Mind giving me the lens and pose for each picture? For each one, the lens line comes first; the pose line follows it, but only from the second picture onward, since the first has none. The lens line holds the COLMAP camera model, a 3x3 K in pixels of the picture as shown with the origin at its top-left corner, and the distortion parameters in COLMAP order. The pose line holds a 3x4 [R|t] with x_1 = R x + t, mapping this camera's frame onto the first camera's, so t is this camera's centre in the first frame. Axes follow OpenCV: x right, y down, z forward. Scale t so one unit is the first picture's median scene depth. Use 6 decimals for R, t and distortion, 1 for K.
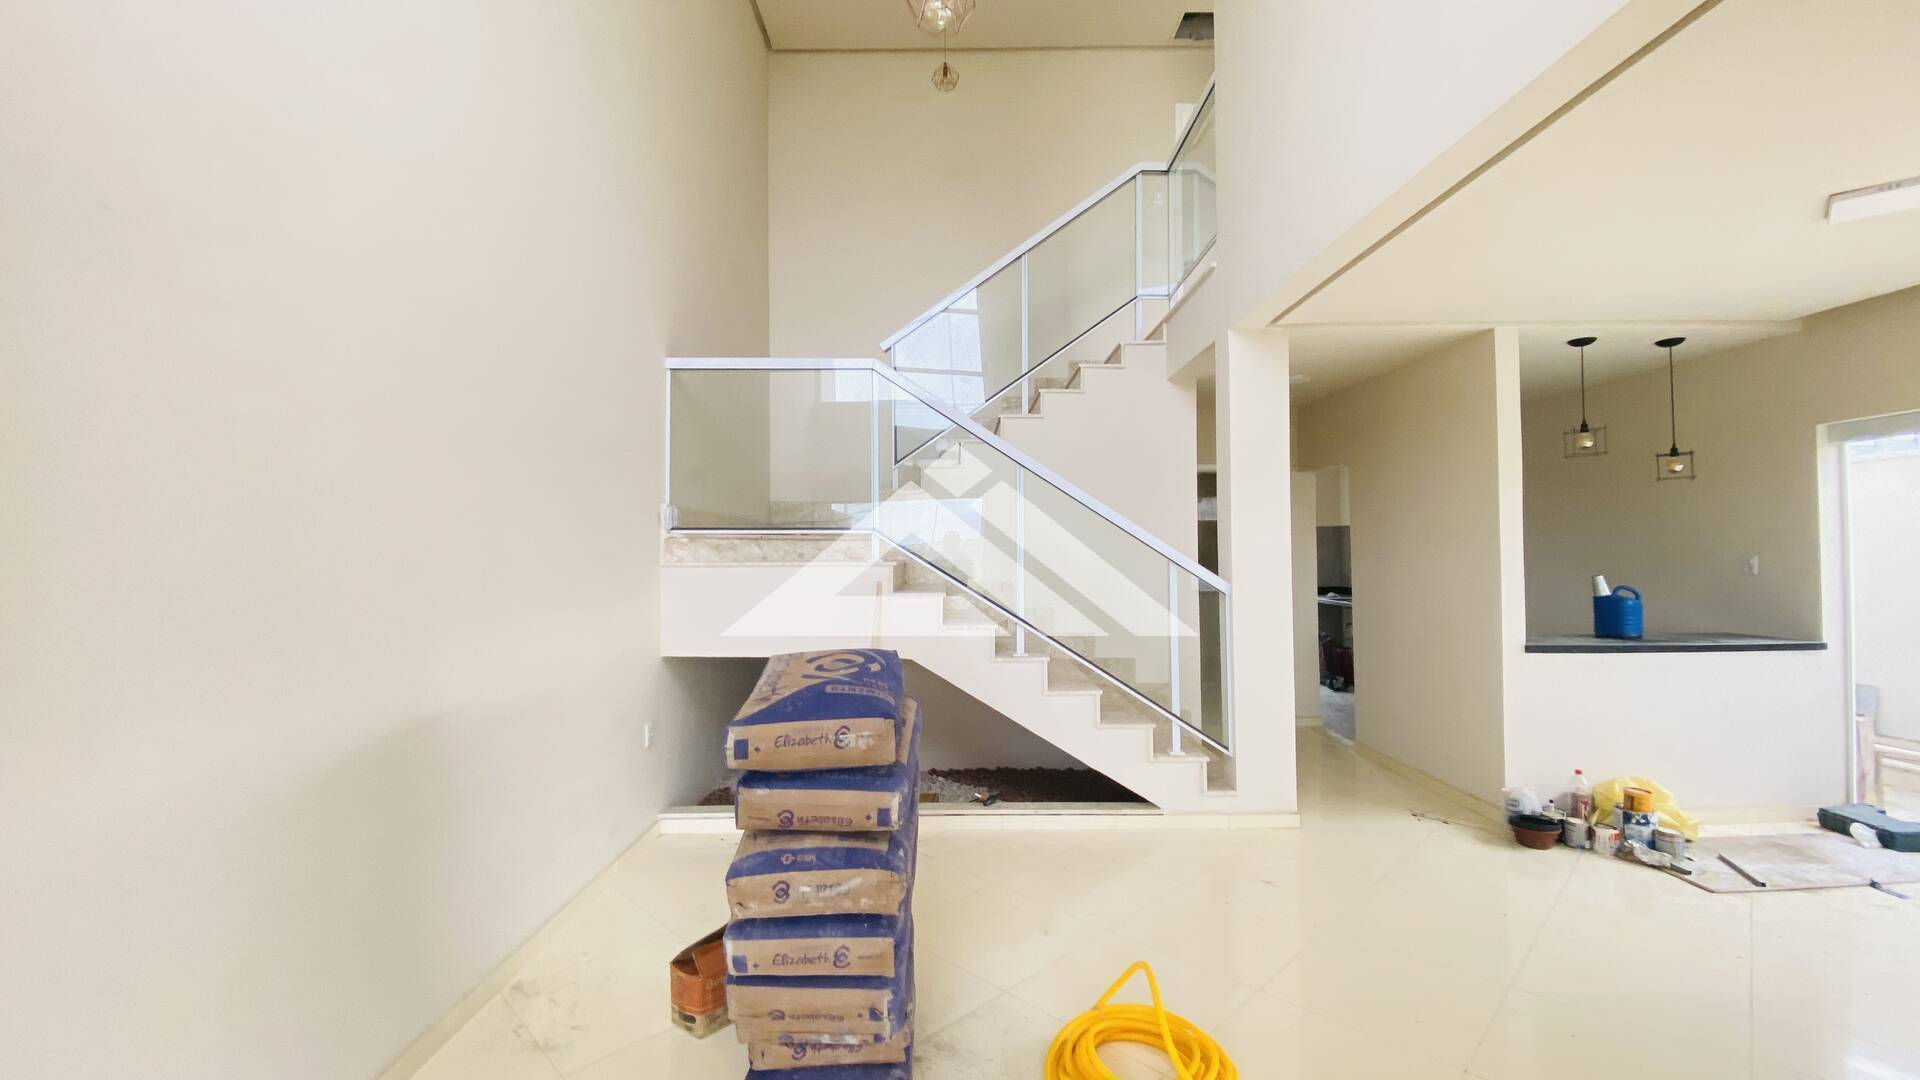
lens RADIAL K [[775.2, 0, 951.8], [0, 775.2, 531.9], [0, 0, 1]] dist [0.034271, -0.028518]
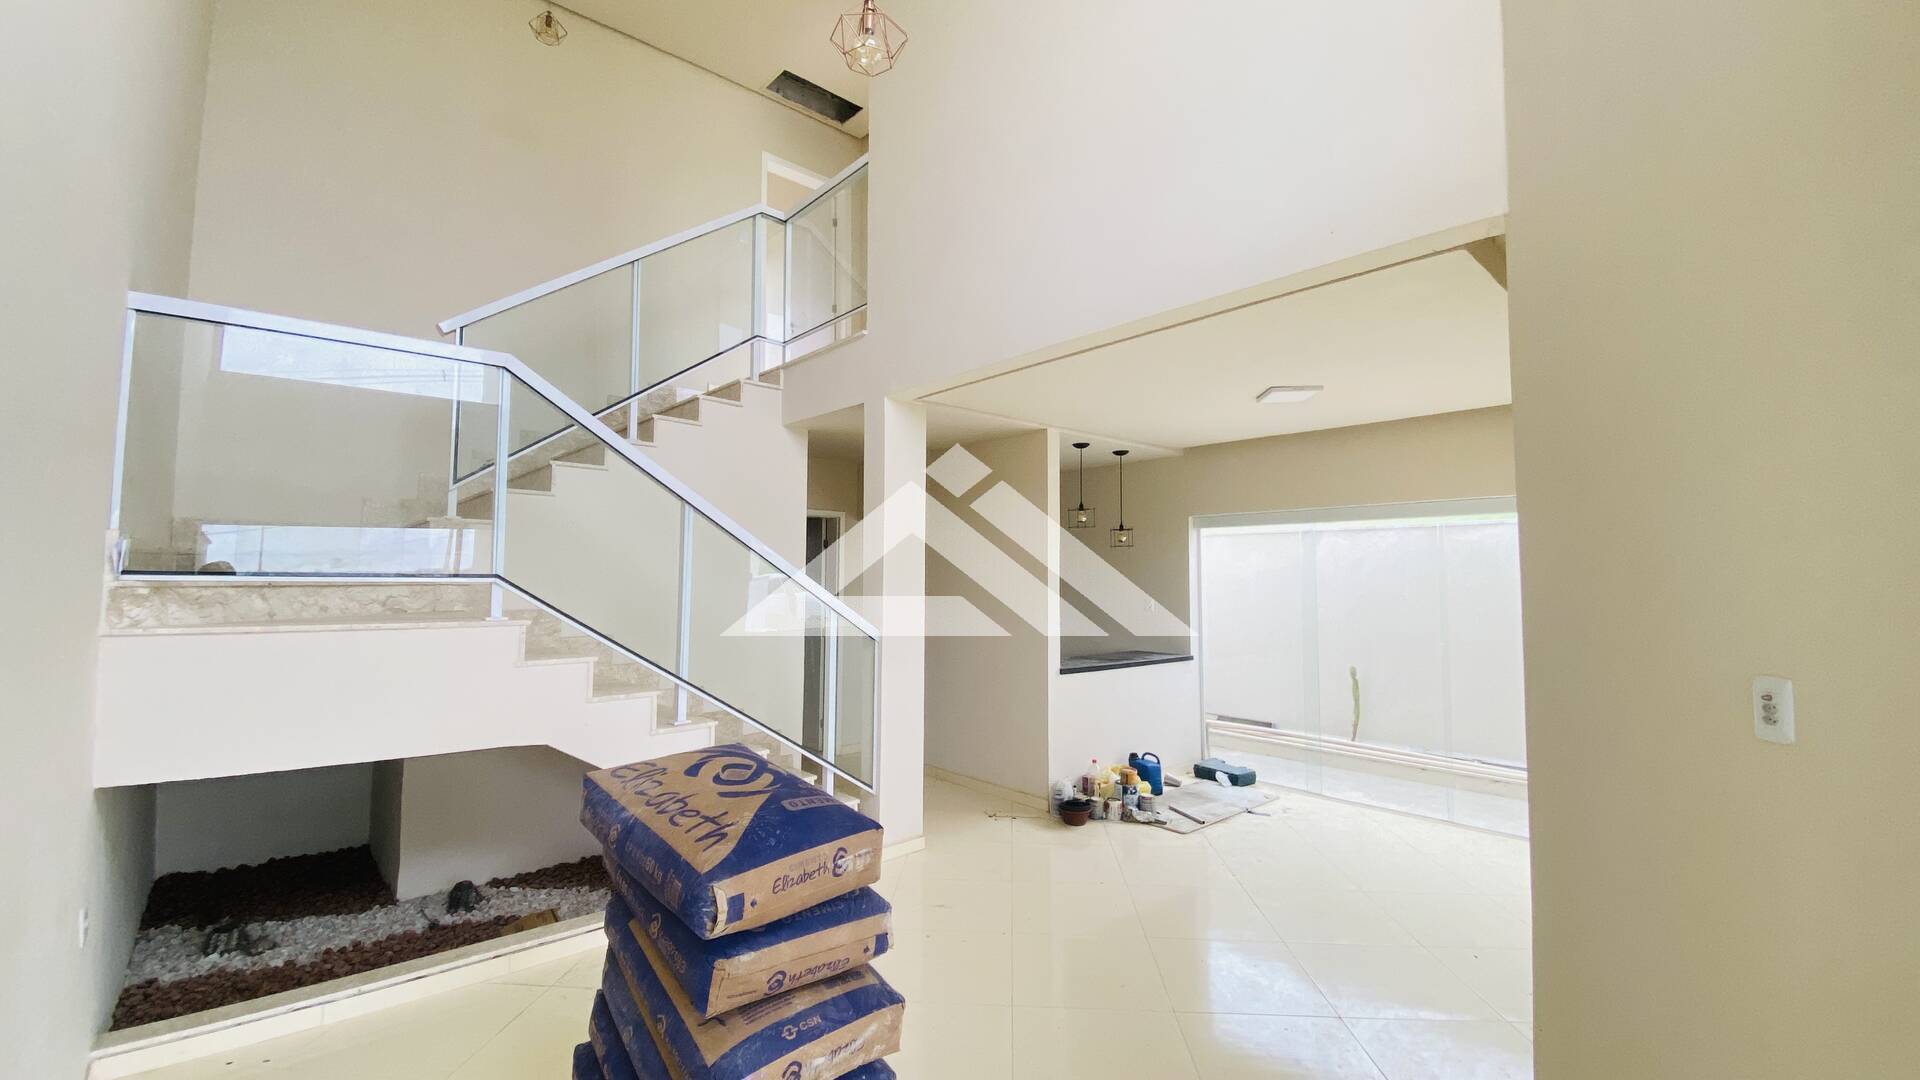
lens RADIAL K [[786.1, 0, 952.5], [0, 786.1, 519.7], [0, 0, 1]] dist [0.037387, -0.030397]
pose [[0.744174, 0.056730, 0.665573, -0.315897], [-0.028511, 0.998177, -0.053201, -0.033520], [-0.667377, 0.020615, 0.744435, 0.127326]]
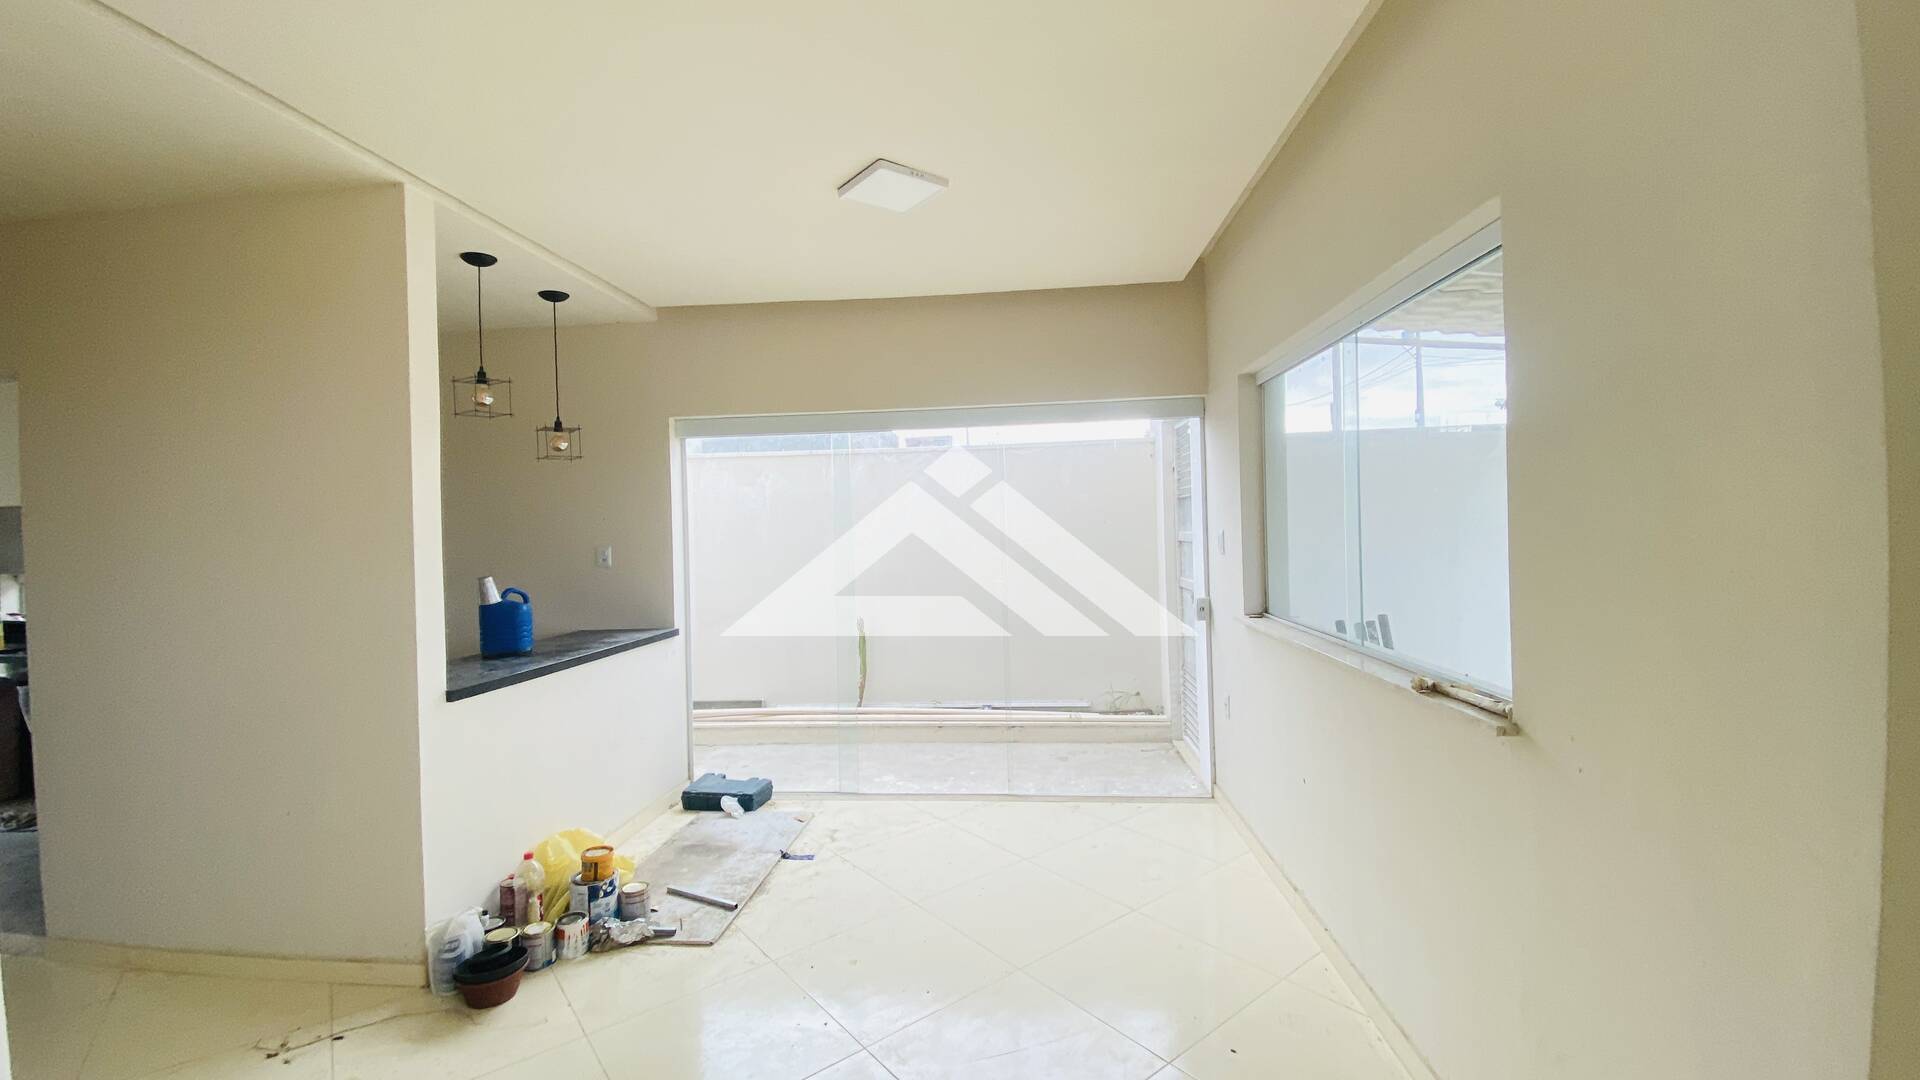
lens RADIAL K [[775.2, 0, 951.8], [0, 775.2, 531.9], [0, 0, 1]] dist [0.034271, -0.028518]
pose [[0.098021, -0.004041, 0.995176, 0.129858], [-0.003608, 0.999984, 0.004416, 0.007919], [-0.995178, -0.004023, 0.098005, 0.534812]]
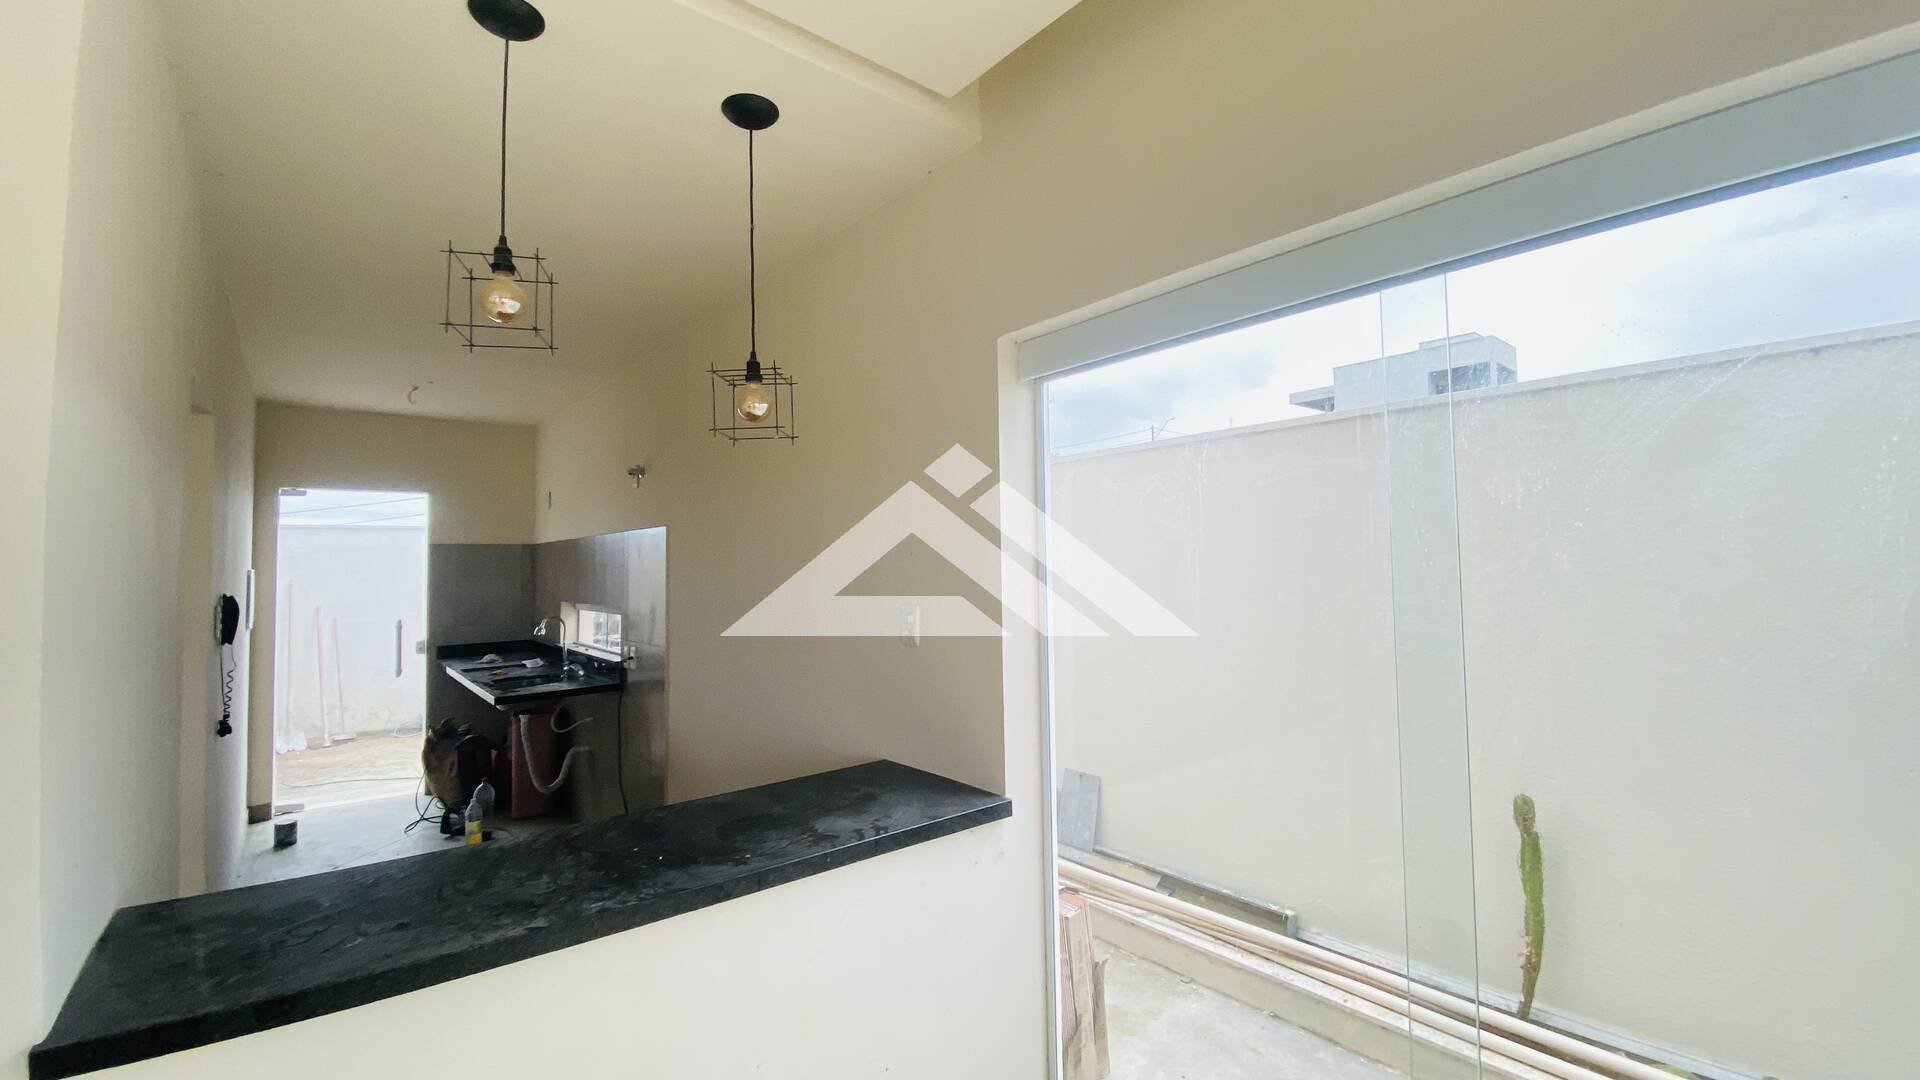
lens RADIAL K [[786.1, 0, 952.5], [0, 786.1, 519.7], [0, 0, 1]] dist [0.037387, -0.030397]
pose [[0.750026, 0.026511, 0.660876, 0.793110], [-0.003576, 0.999344, -0.036031, -0.007488], [-0.661398, 0.024661, 0.749629, 0.668184]]
